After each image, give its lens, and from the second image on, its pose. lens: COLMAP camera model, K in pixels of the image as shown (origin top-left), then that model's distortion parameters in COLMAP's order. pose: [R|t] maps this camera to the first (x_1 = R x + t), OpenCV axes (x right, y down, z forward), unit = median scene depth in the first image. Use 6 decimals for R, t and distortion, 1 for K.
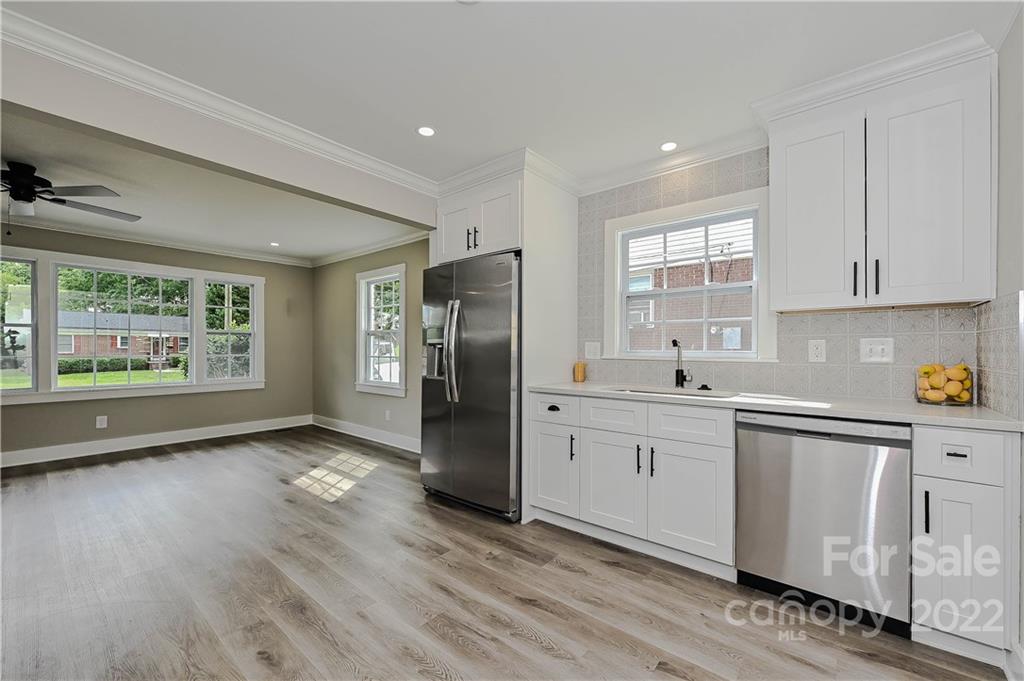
lens RADIAL K [[410.1, 0, 509.0], [0, 410.1, 347.6], [0, 0, 1]] dist [0.000401, 0.000020]
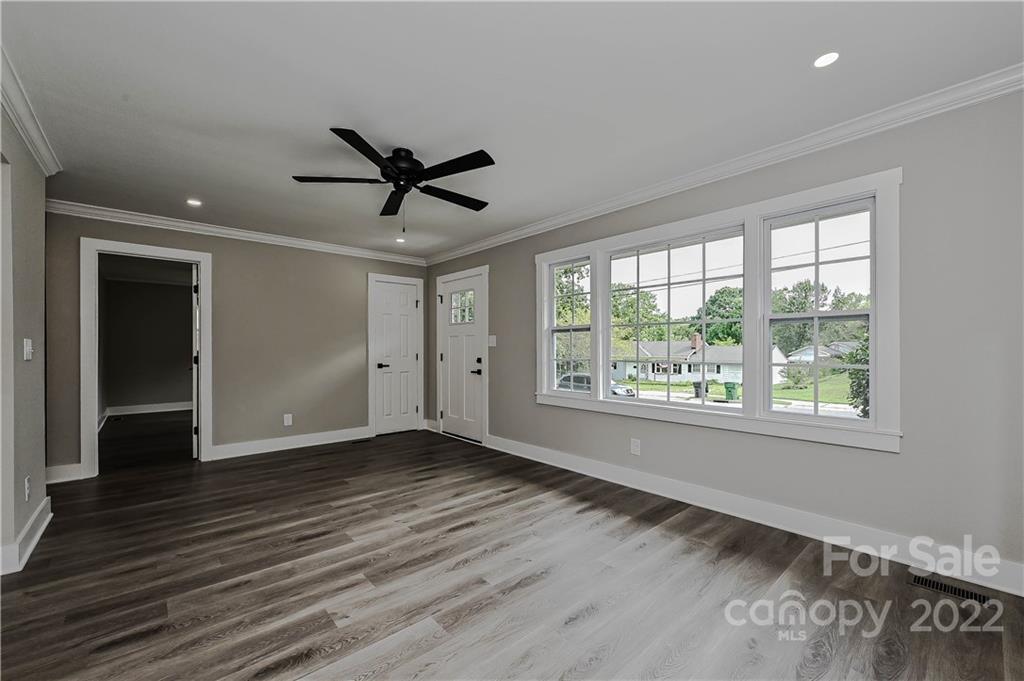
lens RADIAL K [[415.8, 0, 505.6], [0, 415.8, 350.7], [0, 0, 1]] dist [-0.001297, -0.000246]
pose [[-0.156566, 0.000909, -0.987667, -0.359170], [0.003138, 0.999995, 0.000423, 0.003690], [0.987663, -0.003033, -0.156568, 1.649786]]
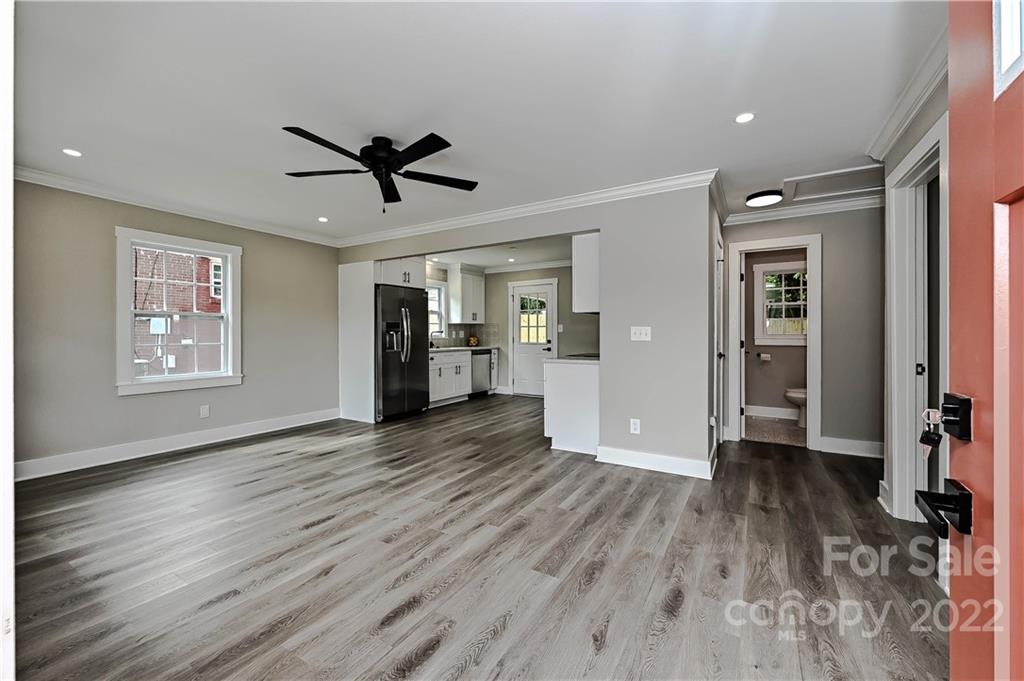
lens RADIAL K [[412.5, 0, 508.2], [0, 412.5, 332.5], [0, 0, 1]] dist [-0.000944, -0.000085]
pose [[-0.157757, 0.000329, 0.987478, -2.601271], [-0.003502, 0.999993, -0.000893, -0.005729], [-0.987472, -0.003599, -0.157755, 1.038045]]
